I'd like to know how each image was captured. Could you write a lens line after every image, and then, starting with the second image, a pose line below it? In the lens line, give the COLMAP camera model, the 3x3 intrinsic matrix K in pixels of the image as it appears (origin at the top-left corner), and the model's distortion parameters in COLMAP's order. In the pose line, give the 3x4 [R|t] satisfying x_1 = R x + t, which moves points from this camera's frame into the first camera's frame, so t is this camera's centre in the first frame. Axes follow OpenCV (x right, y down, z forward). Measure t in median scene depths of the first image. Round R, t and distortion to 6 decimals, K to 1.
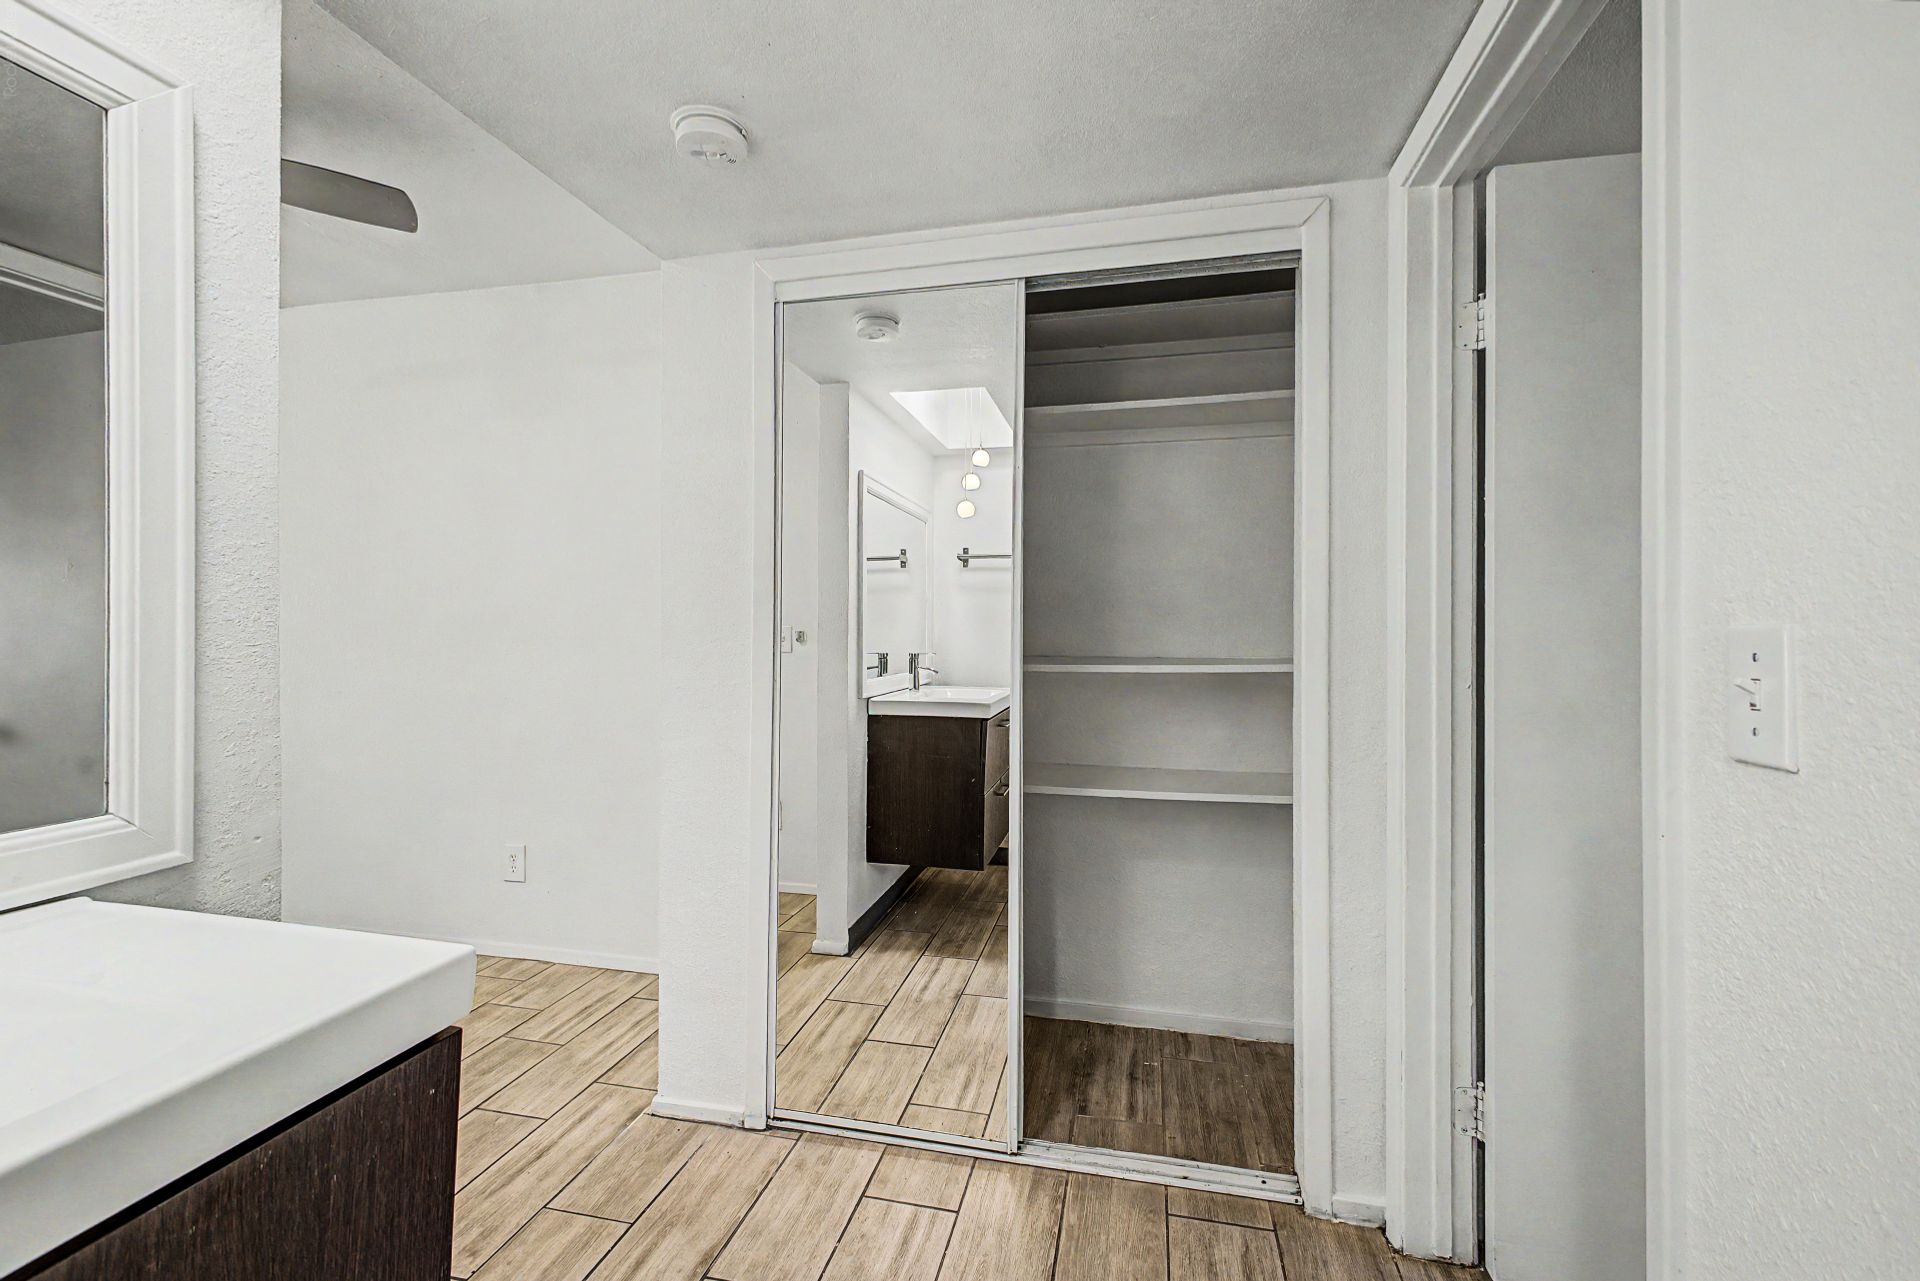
lens RADIAL K [[797.9, 0, 960.0], [0, 797.9, 640.5], [0, 0, 1]] dist [-0.000692, -0.000104]
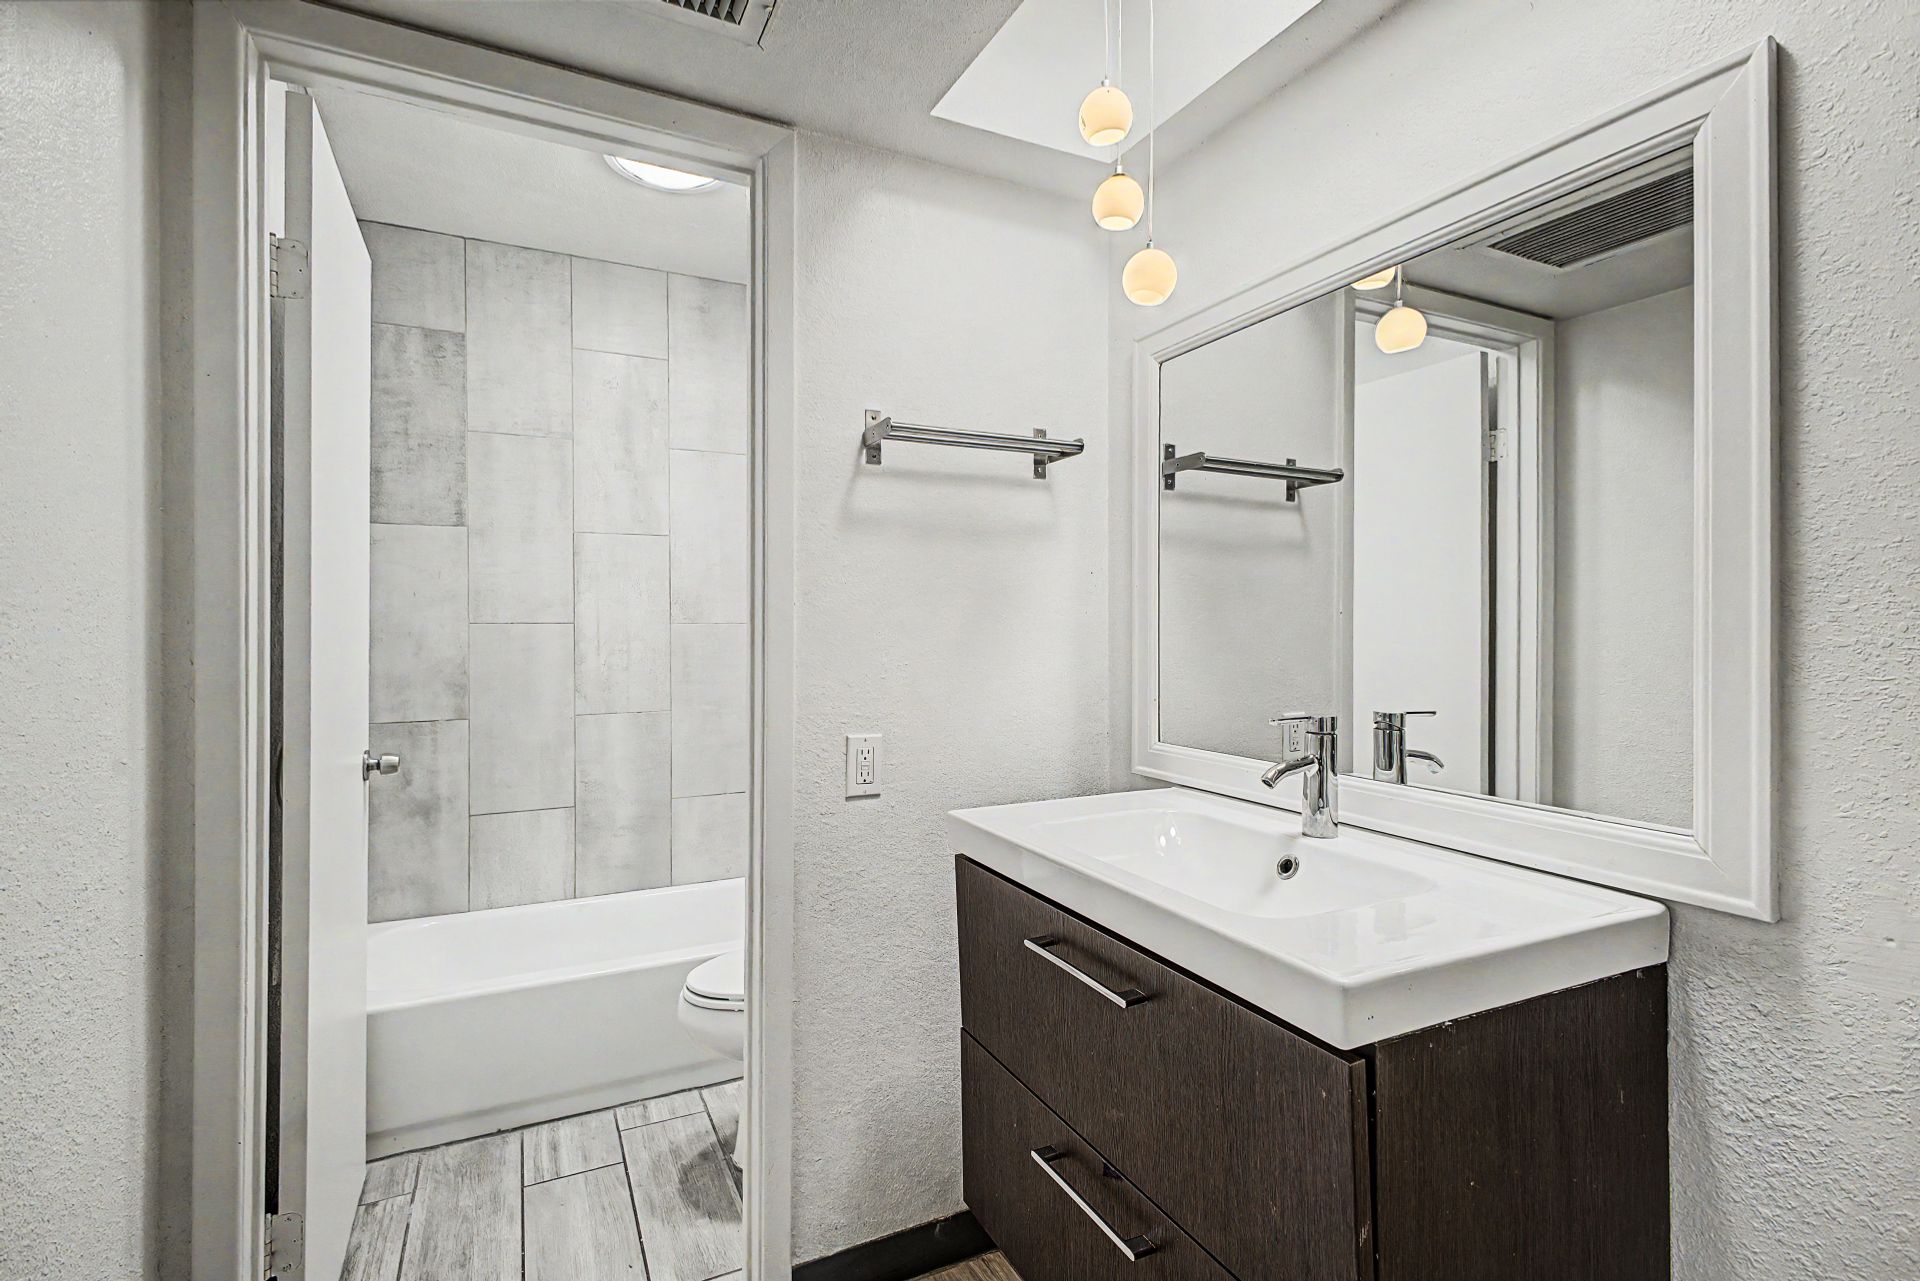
lens RADIAL K [[921.1, 0, 960.0], [0, 921.1, 640.5], [0, 0, 1]] dist [0.032326, 0.000305]
pose [[-0.776940, -0.010249, -0.629491, 0.382721], [-0.017015, 0.999844, 0.004722, -0.017403], [0.629345, 0.014380, -0.776993, 1.300547]]
